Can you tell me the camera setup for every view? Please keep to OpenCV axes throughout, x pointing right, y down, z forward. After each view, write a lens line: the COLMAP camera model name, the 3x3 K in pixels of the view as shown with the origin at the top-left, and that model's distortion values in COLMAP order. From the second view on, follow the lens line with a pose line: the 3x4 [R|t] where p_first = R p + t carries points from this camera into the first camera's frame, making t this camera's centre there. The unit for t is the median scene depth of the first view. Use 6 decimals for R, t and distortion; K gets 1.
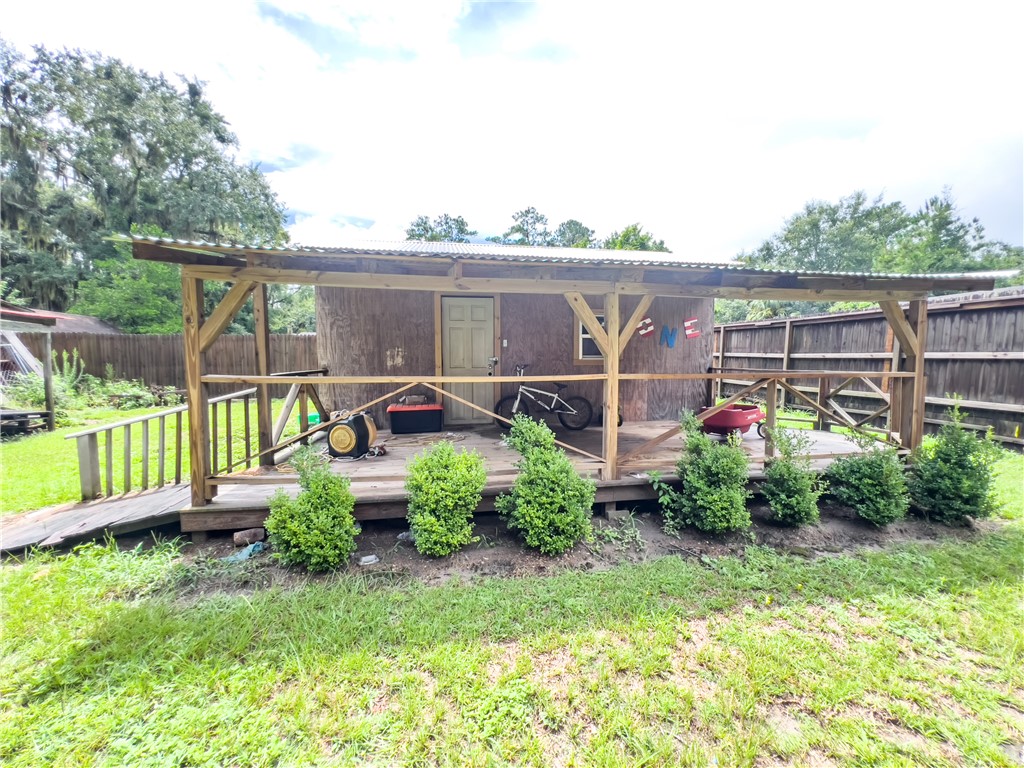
lens RADIAL K [[411.0, 0, 513.5], [0, 411.0, 384.8], [0, 0, 1]] dist [-0.004169, 0.000512]
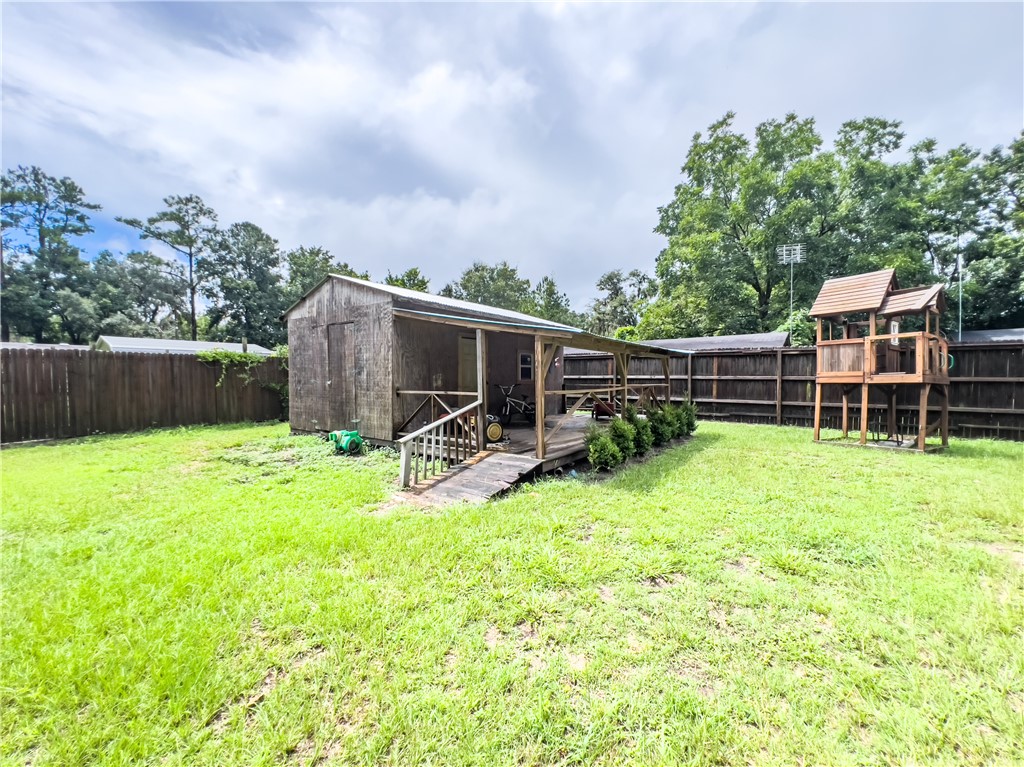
lens RADIAL K [[411.0, 0, 513.6], [0, 411.0, 385.3], [0, 0, 1]] dist [-0.004169, 0.000512]
pose [[0.708986, -0.018652, 0.704976, -0.208798], [0.050838, 0.998401, -0.024712, -0.000849], [-0.703388, 0.053360, 0.708801, -0.026322]]
